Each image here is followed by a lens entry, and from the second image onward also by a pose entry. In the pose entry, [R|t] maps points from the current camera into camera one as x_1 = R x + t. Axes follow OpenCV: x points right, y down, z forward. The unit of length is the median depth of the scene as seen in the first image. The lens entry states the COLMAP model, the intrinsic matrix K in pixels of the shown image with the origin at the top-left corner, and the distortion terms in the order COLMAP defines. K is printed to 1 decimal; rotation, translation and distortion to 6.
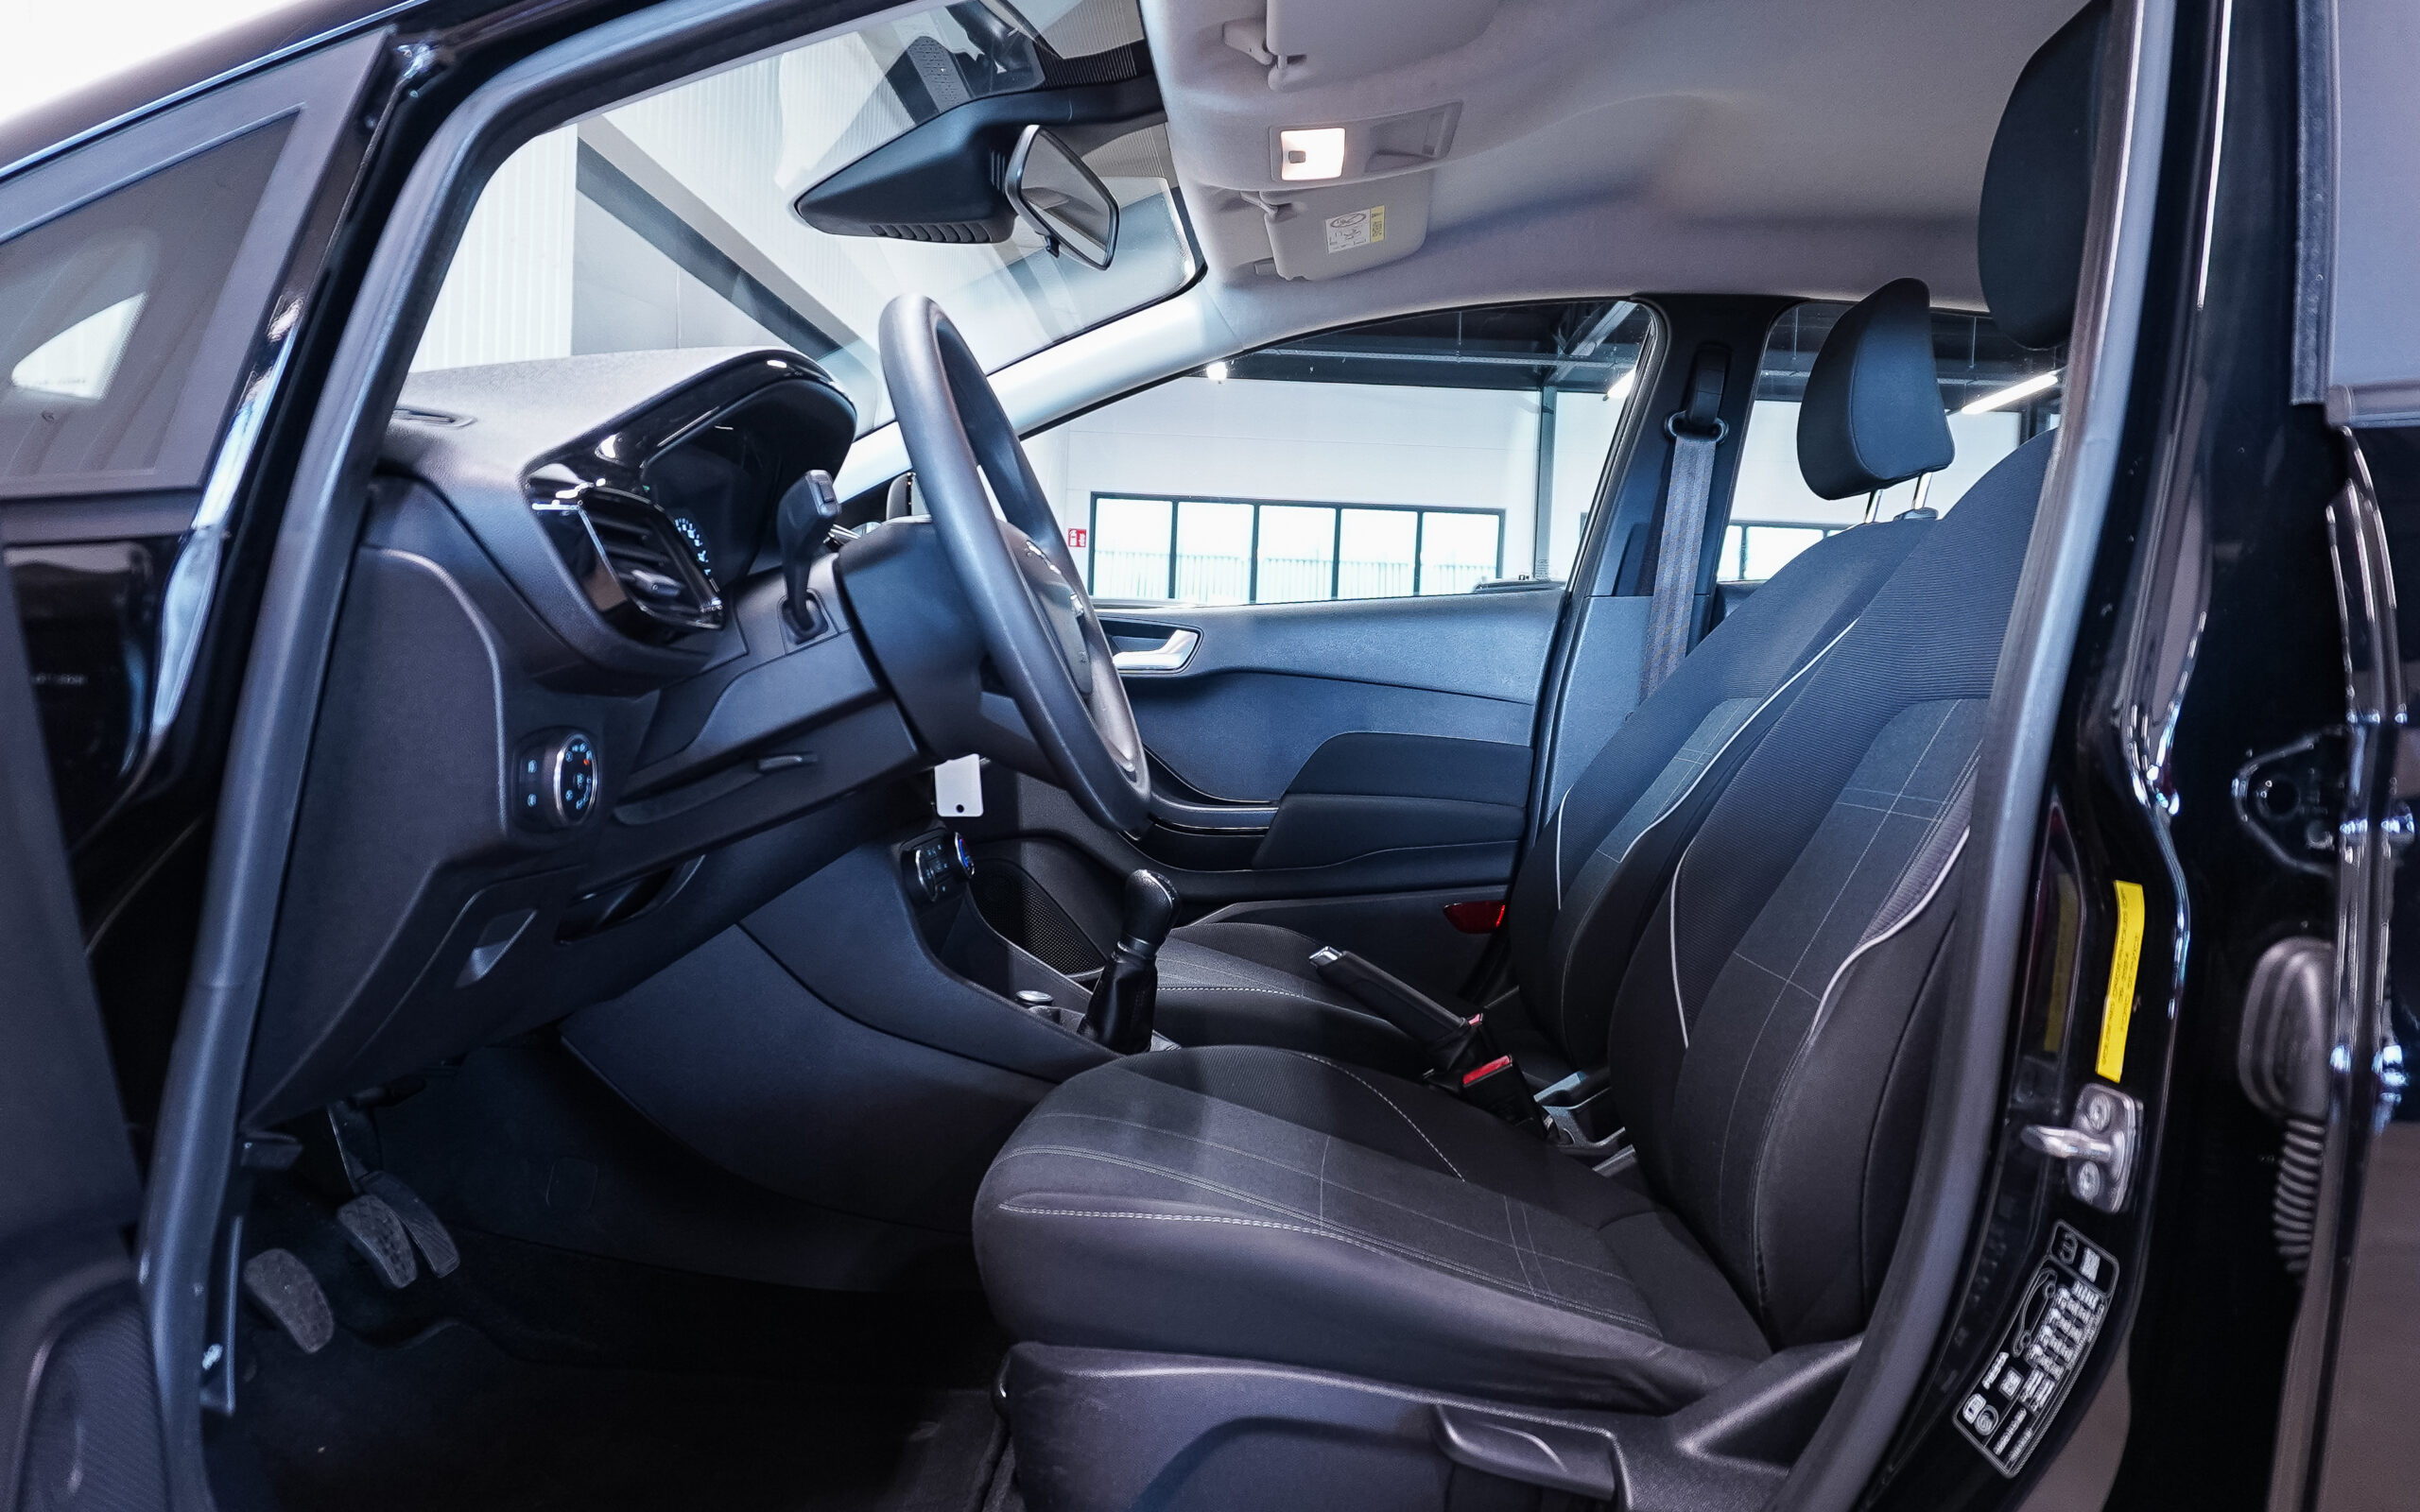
lens RADIAL K [[1623.6, 0, 1216.0], [0, 1623.6, 782.4], [0, 0, 1]] dist [-0.026809, 0.003615]
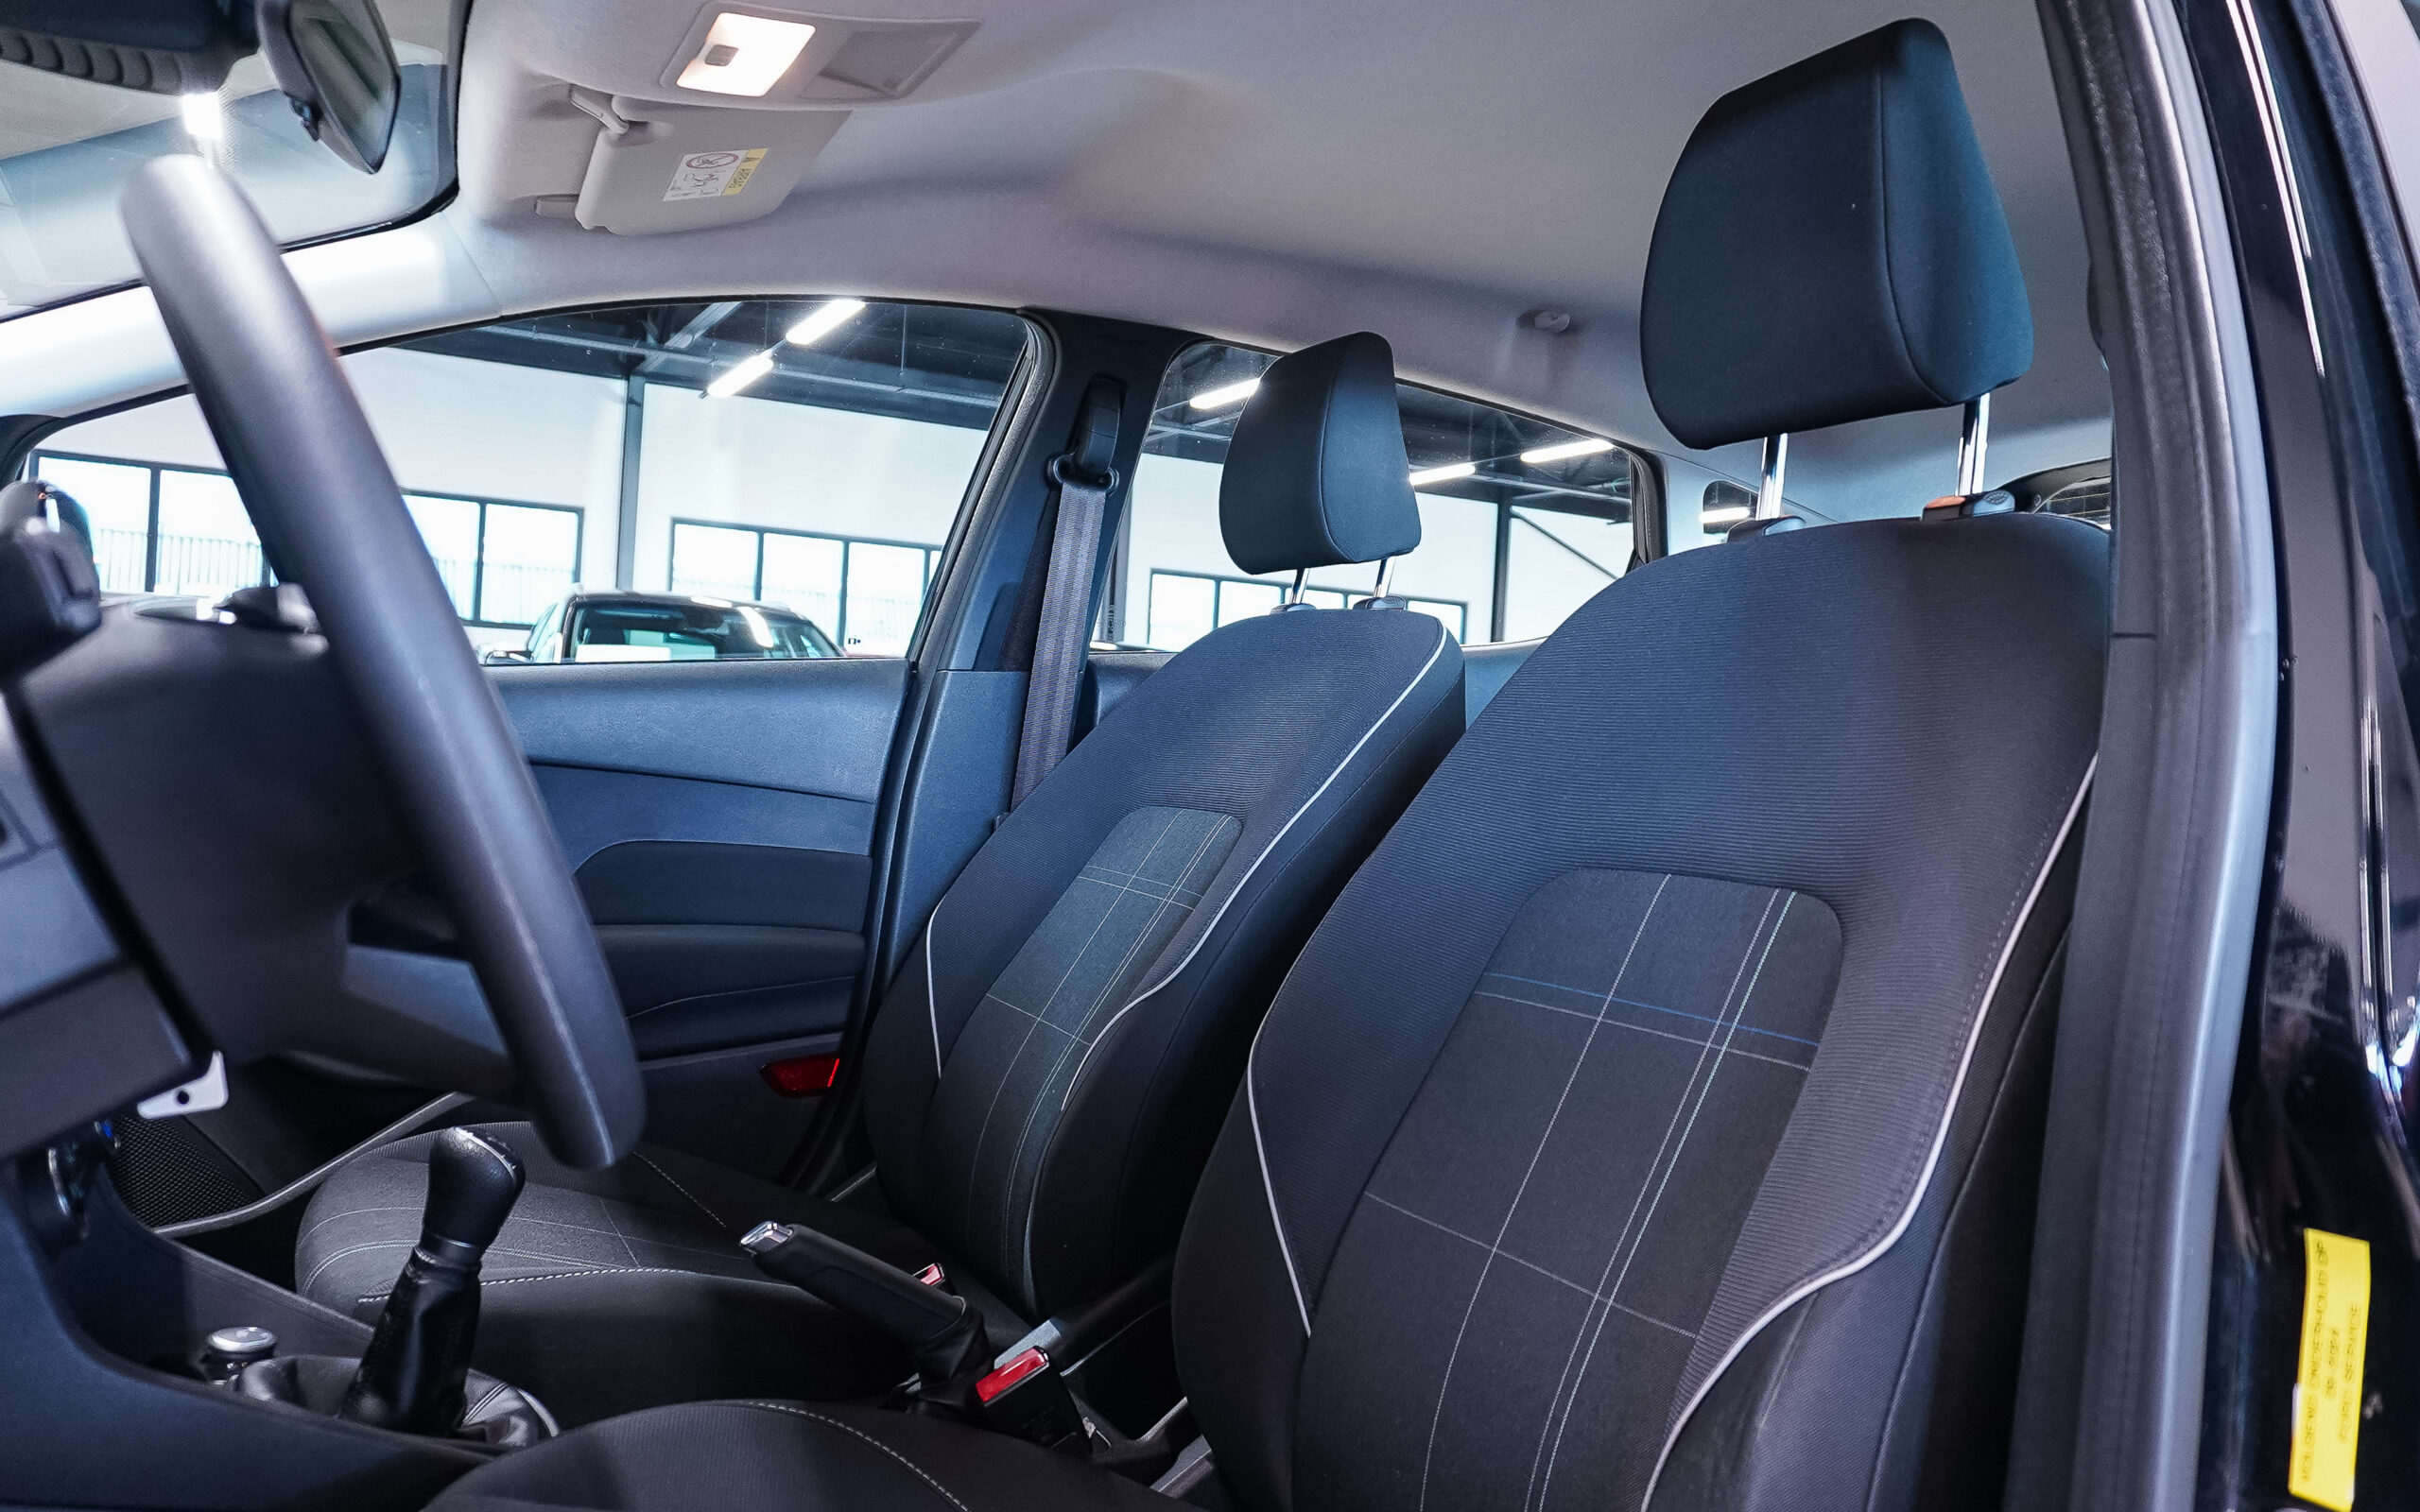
lens RADIAL K [[1723.7, 0, 1211.1], [0, 1723.7, 746.5], [0, 0, 1]] dist [-0.058744, 0.053486]
pose [[0.860978, 0.000800, 0.508642, -0.097214], [0.015997, 0.999461, -0.028651, -0.052632], [-0.508391, 0.032805, 0.860501, 0.207907]]
